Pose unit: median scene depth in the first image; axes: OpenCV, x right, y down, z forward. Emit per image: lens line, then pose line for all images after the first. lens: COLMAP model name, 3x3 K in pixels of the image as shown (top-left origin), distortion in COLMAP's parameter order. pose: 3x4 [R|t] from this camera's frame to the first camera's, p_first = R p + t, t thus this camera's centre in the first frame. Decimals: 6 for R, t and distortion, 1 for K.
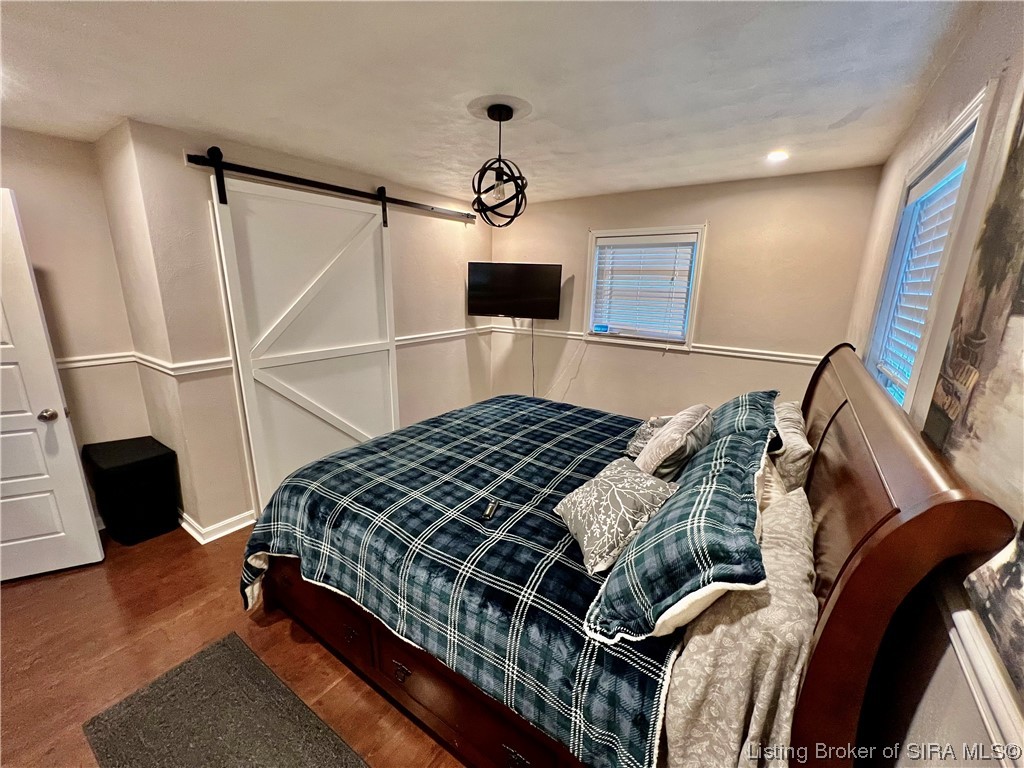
lens RADIAL K [[406.7, 0, 512.0], [0, 406.7, 384.0], [0, 0, 1]] dist [-0.003832, -0.000206]
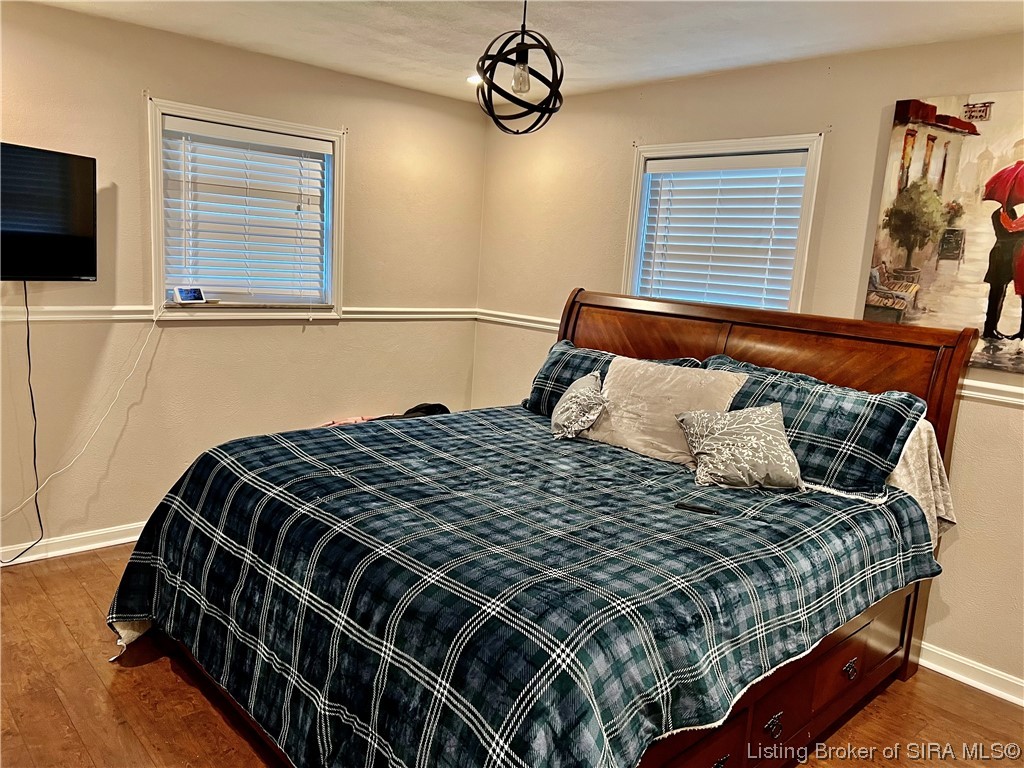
lens RADIAL K [[773.4, 0, 512.0], [0, 773.4, 384.0], [0, 0, 1]] dist [0.009646, 0.002606]
pose [[0.218904, -0.168062, 0.961164, -0.786370], [0.177543, 0.975472, 0.130128, -0.098545], [-0.959458, 0.142162, 0.243373, 0.471432]]
